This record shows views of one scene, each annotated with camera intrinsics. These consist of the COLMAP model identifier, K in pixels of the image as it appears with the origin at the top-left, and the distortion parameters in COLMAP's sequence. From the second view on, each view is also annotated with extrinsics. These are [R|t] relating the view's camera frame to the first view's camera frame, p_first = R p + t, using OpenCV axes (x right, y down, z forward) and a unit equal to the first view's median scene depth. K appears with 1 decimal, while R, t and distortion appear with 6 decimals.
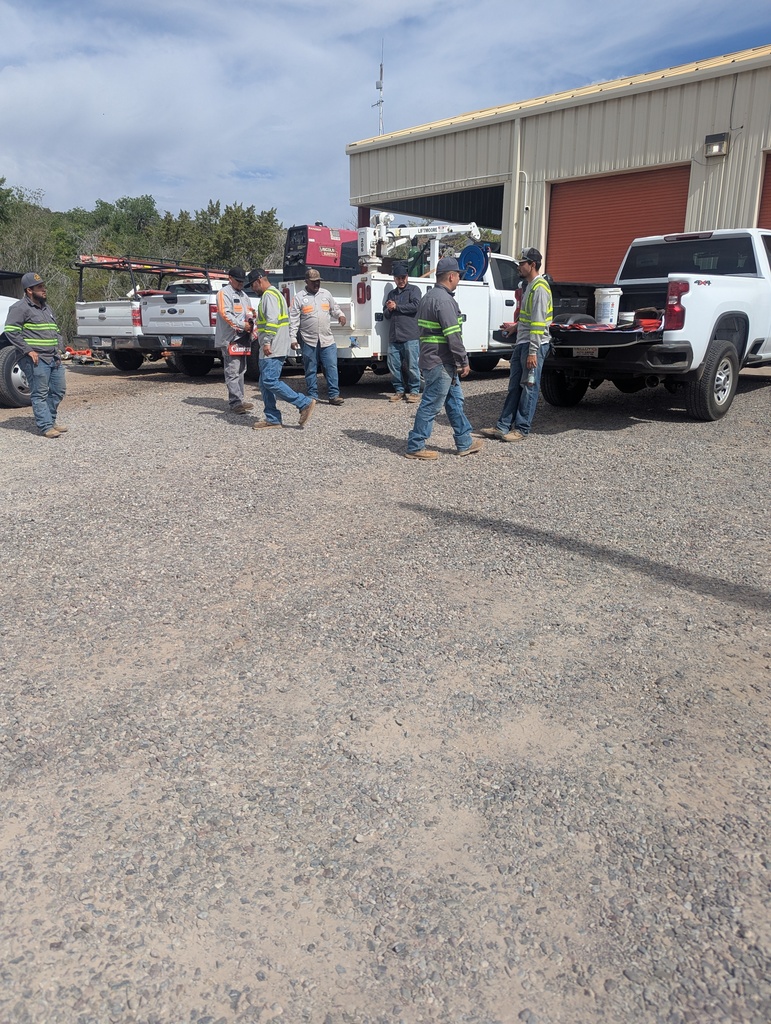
lens RADIAL K [[736.8, 0, 388.0], [0, 736.8, 506.1], [0, 0, 1]] dist [0.073518, -0.076049]
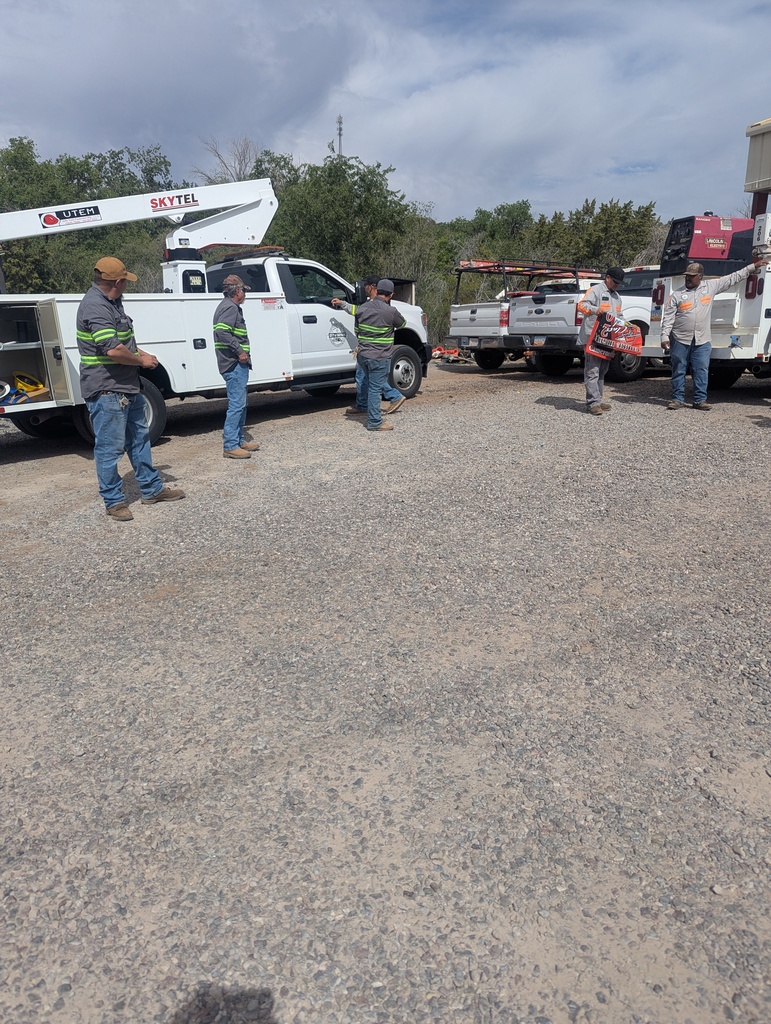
lens RADIAL K [[736.8, 0, 388.0], [0, 736.8, 506.1], [0, 0, 1]] dist [0.073518, -0.076049]
pose [[0.896829, 0.105674, -0.429571, -0.014013], [-0.106066, 0.994091, 0.023108, 0.001815], [0.429474, 0.024839, 0.902737, 0.000376]]
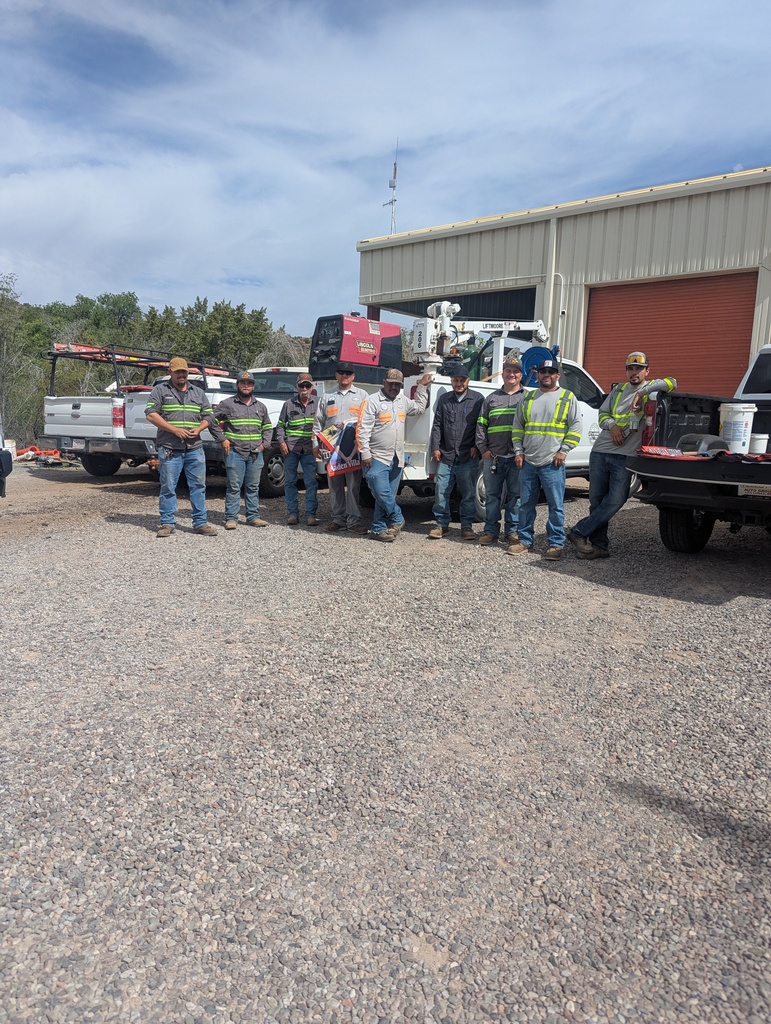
lens RADIAL K [[704.6, 0, 385.5], [0, 704.6, 512.0], [0, 0, 1]] dist [0.060282, -0.045630]
pose [[0.998131, 0.025112, 0.055709, -0.114996], [-0.018514, 0.993085, -0.115930, -0.086970], [-0.058235, 0.114682, 0.991694, 0.294821]]
